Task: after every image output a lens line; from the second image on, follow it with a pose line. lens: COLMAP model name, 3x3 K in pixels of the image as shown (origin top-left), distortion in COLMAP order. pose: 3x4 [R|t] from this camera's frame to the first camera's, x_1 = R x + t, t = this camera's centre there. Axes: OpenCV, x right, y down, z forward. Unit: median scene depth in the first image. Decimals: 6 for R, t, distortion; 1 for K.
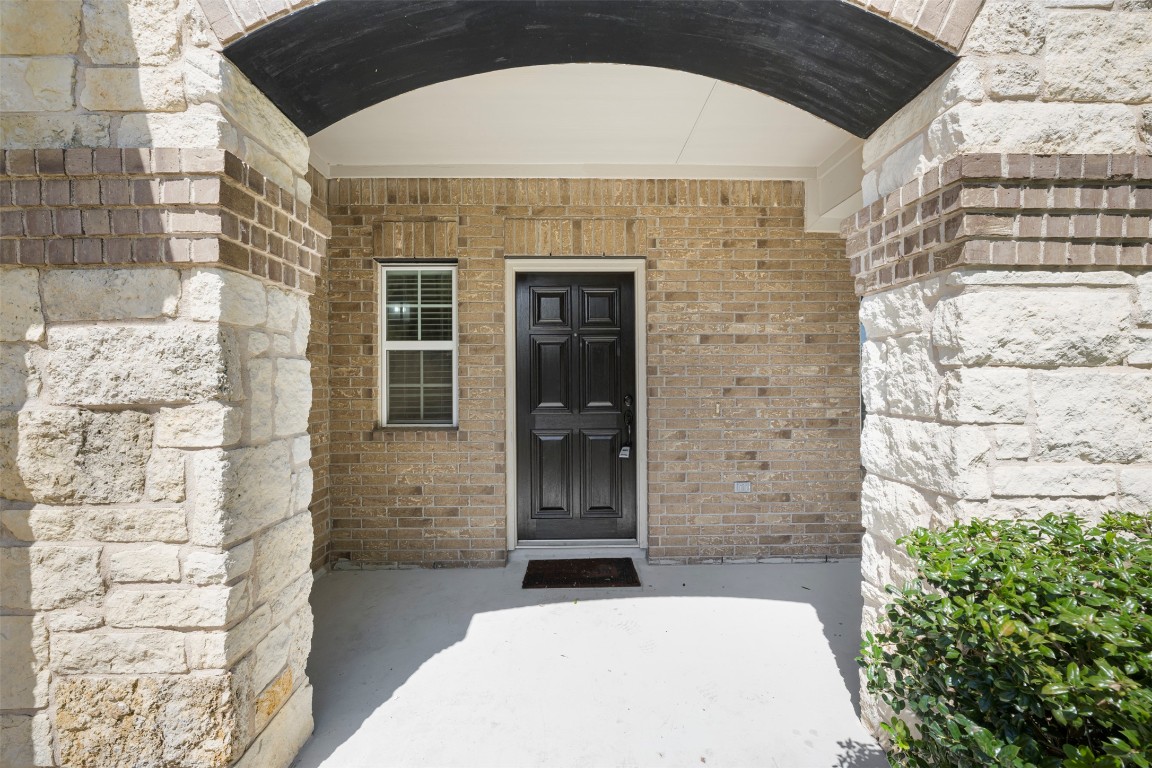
lens RADIAL K [[460.9, 0, 577.2], [0, 460.9, 382.0], [0, 0, 1]] dist [-0.008691, 0.001125]
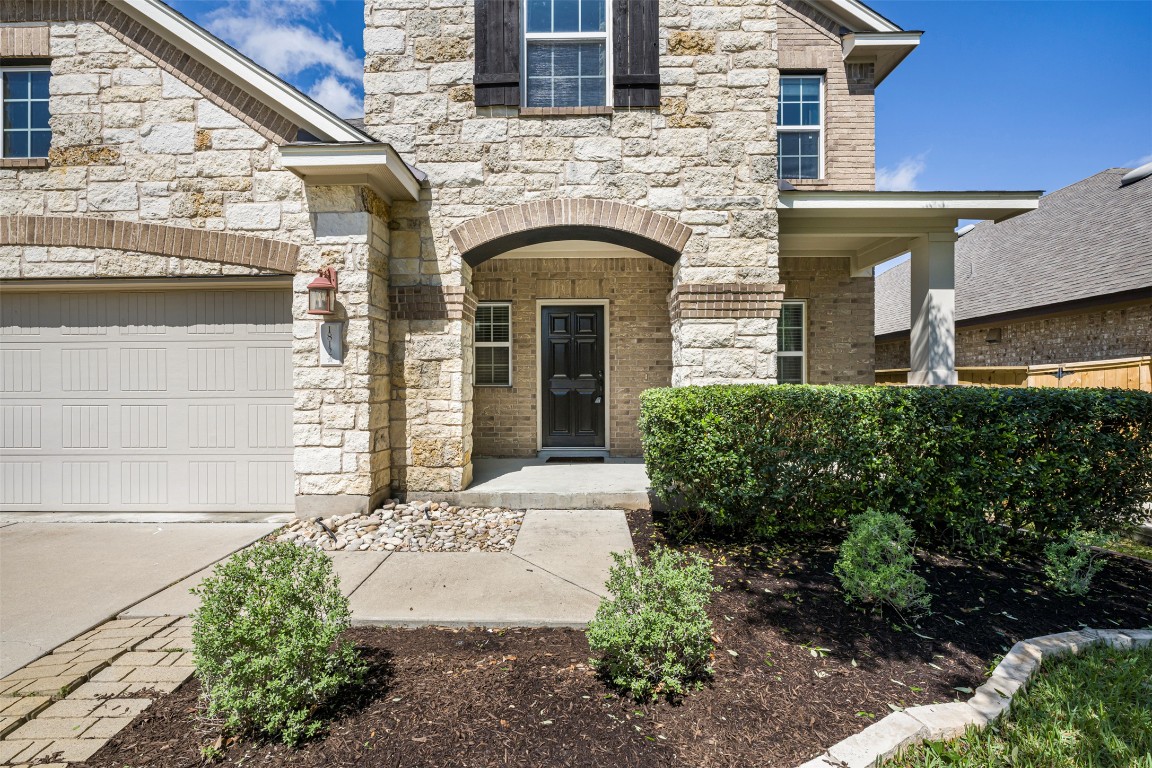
lens RADIAL K [[460.9, 0, 574.3], [0, 460.9, 383.9], [0, 0, 1]] dist [-0.008691, 0.001125]
pose [[0.999309, 0.001410, -0.037137, 0.081217], [-0.001556, 0.999991, -0.003925, 0.101436], [0.037131, 0.003980, 0.999302, -0.993223]]
